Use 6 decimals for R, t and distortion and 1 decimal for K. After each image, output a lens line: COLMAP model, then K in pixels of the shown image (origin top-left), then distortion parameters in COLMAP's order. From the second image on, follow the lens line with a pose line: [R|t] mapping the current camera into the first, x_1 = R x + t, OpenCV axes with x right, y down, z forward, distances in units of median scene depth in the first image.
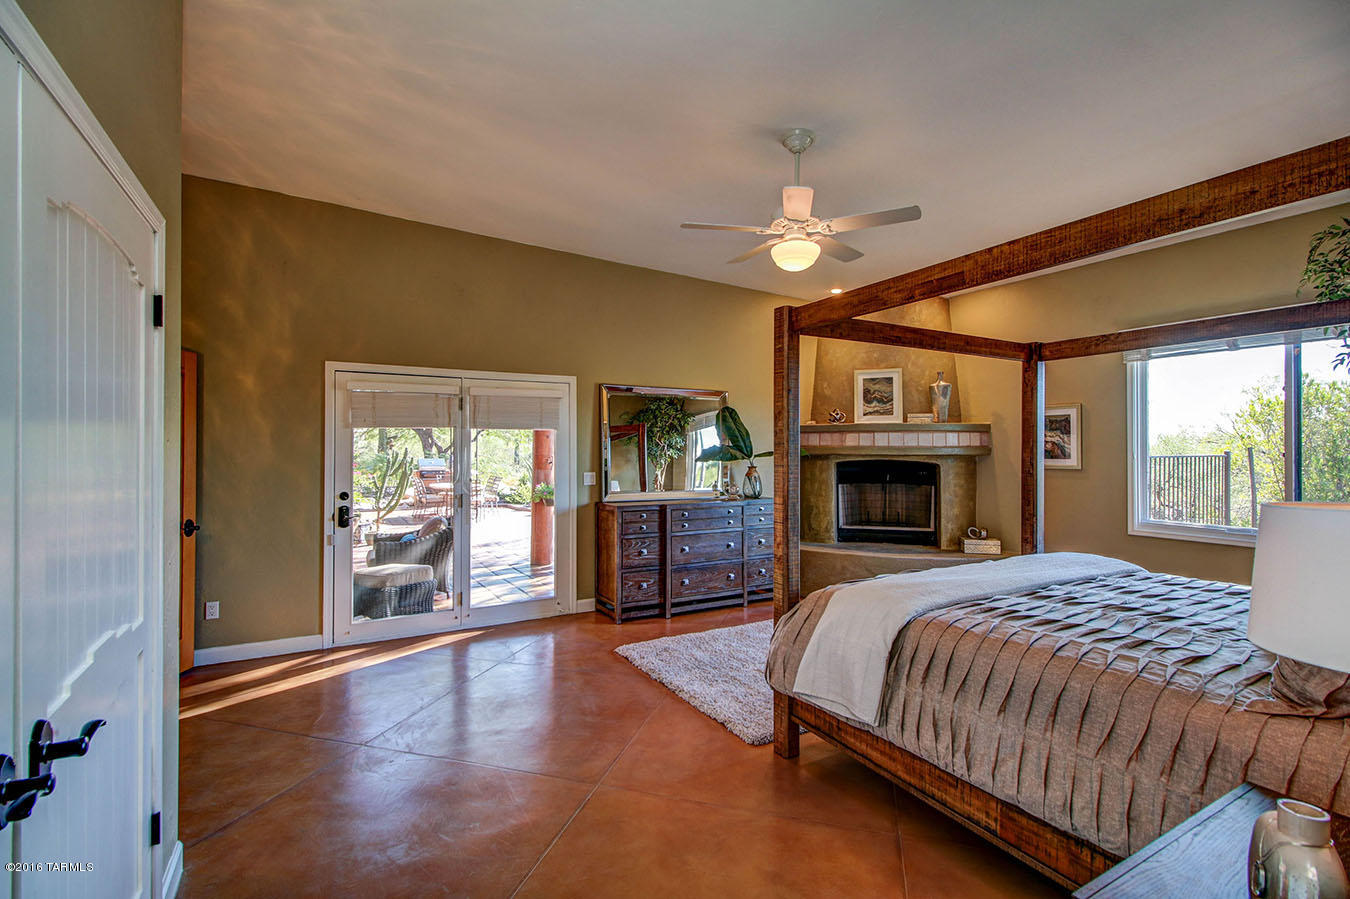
lens RADIAL K [[620.4, 0, 672.8], [0, 620.4, 444.9], [0, 0, 1]] dist [0.020561, -0.020010]
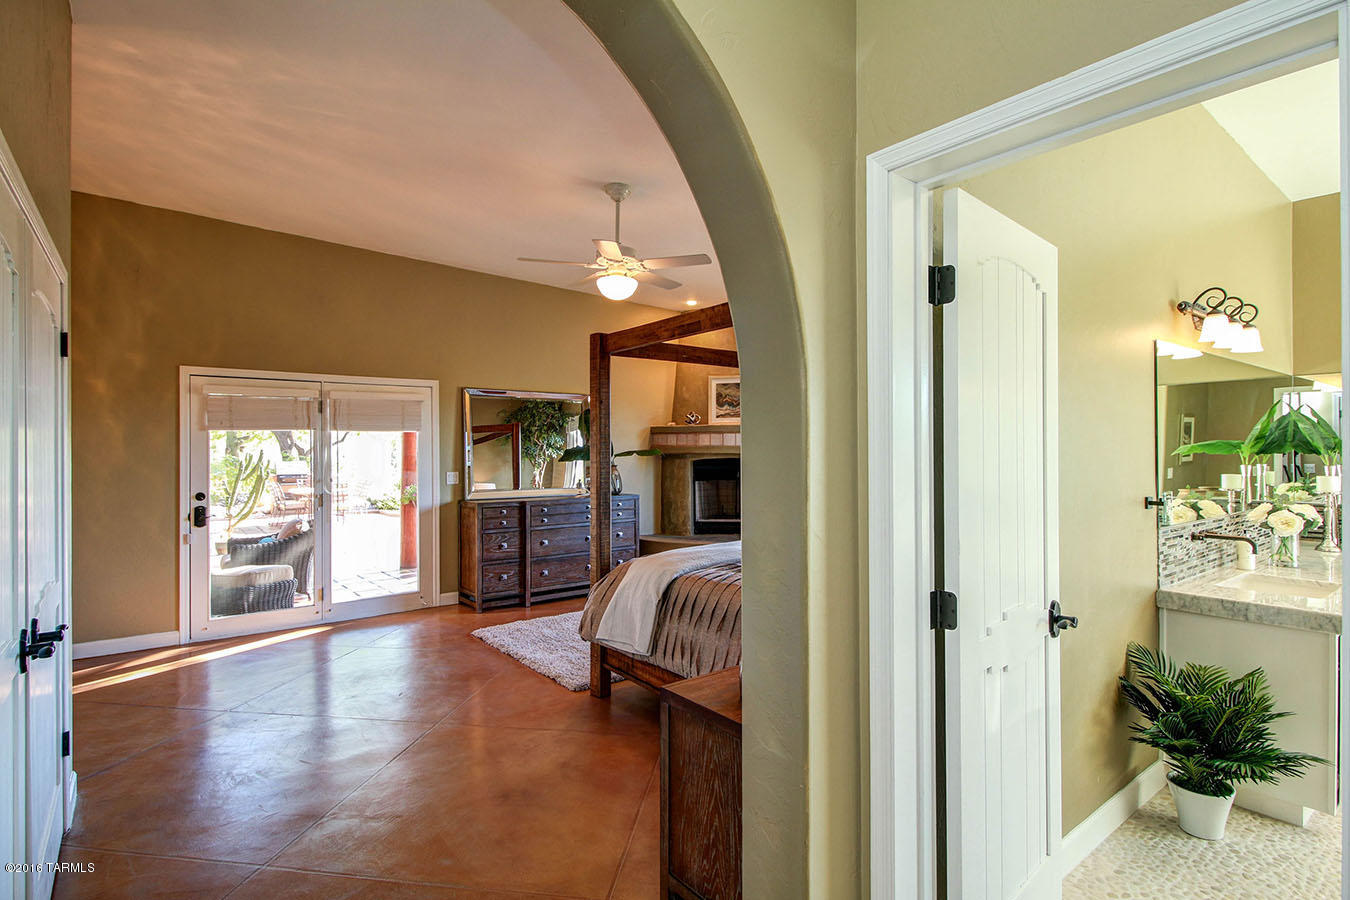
lens RADIAL K [[660.4, 0, 672.5], [0, 660.4, 443.9], [0, 0, 1]] dist [0.001882, -0.008557]
pose [[0.988168, -0.004372, 0.153316, 0.066015], [0.004529, 0.999990, -0.000679, -0.000835], [-0.153312, 0.001365, 0.988177, -0.168825]]
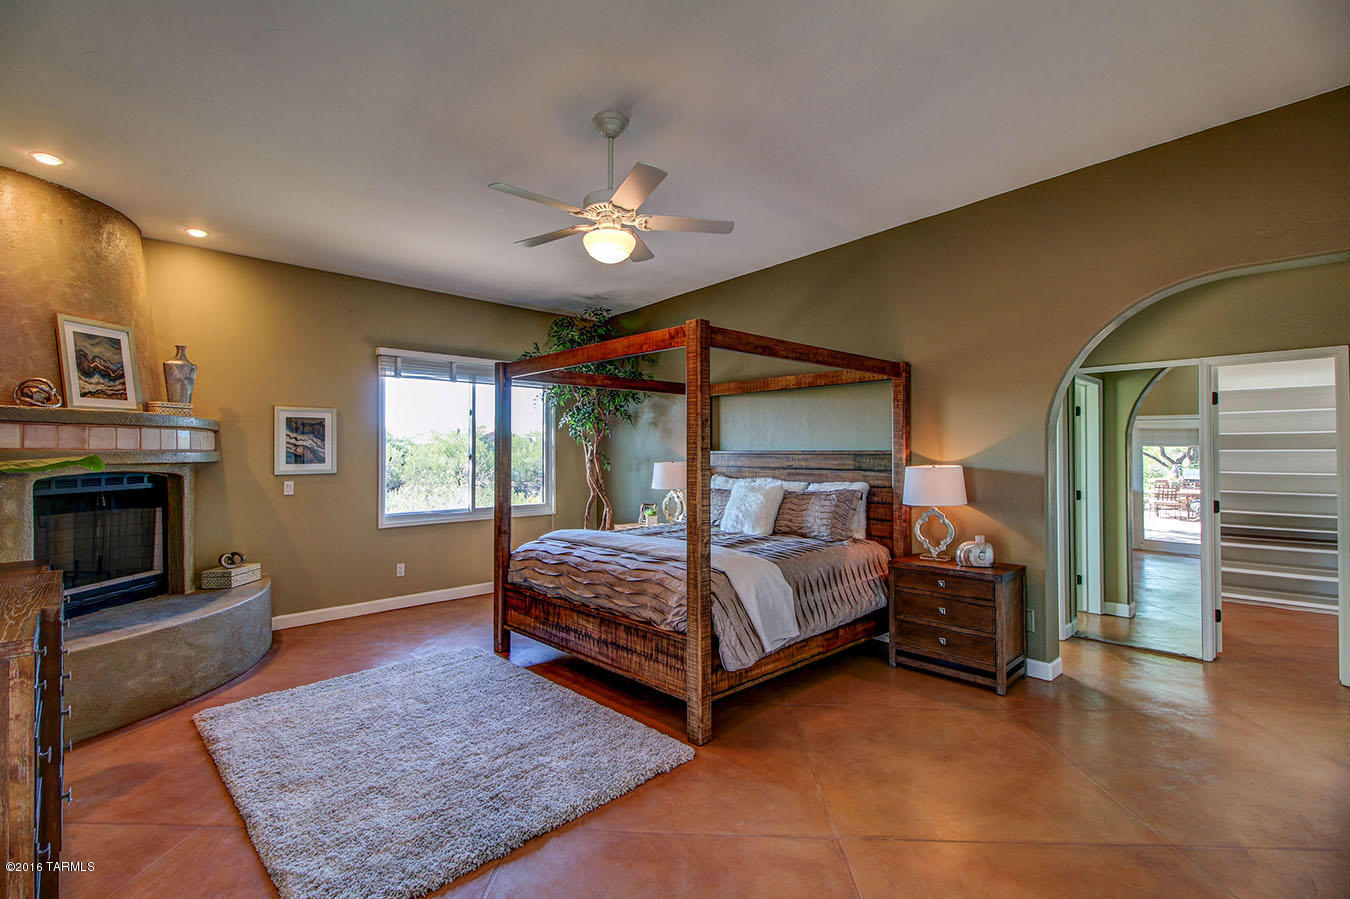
lens RADIAL K [[620.4, 0, 672.8], [0, 620.4, 444.9], [0, 0, 1]] dist [0.020561, -0.020010]
pose [[-0.254594, 0.008293, 0.967012, -0.487466], [-0.004033, 0.999945, -0.009637, 0.000916], [-0.967040, -0.006354, -0.254547, 0.775369]]
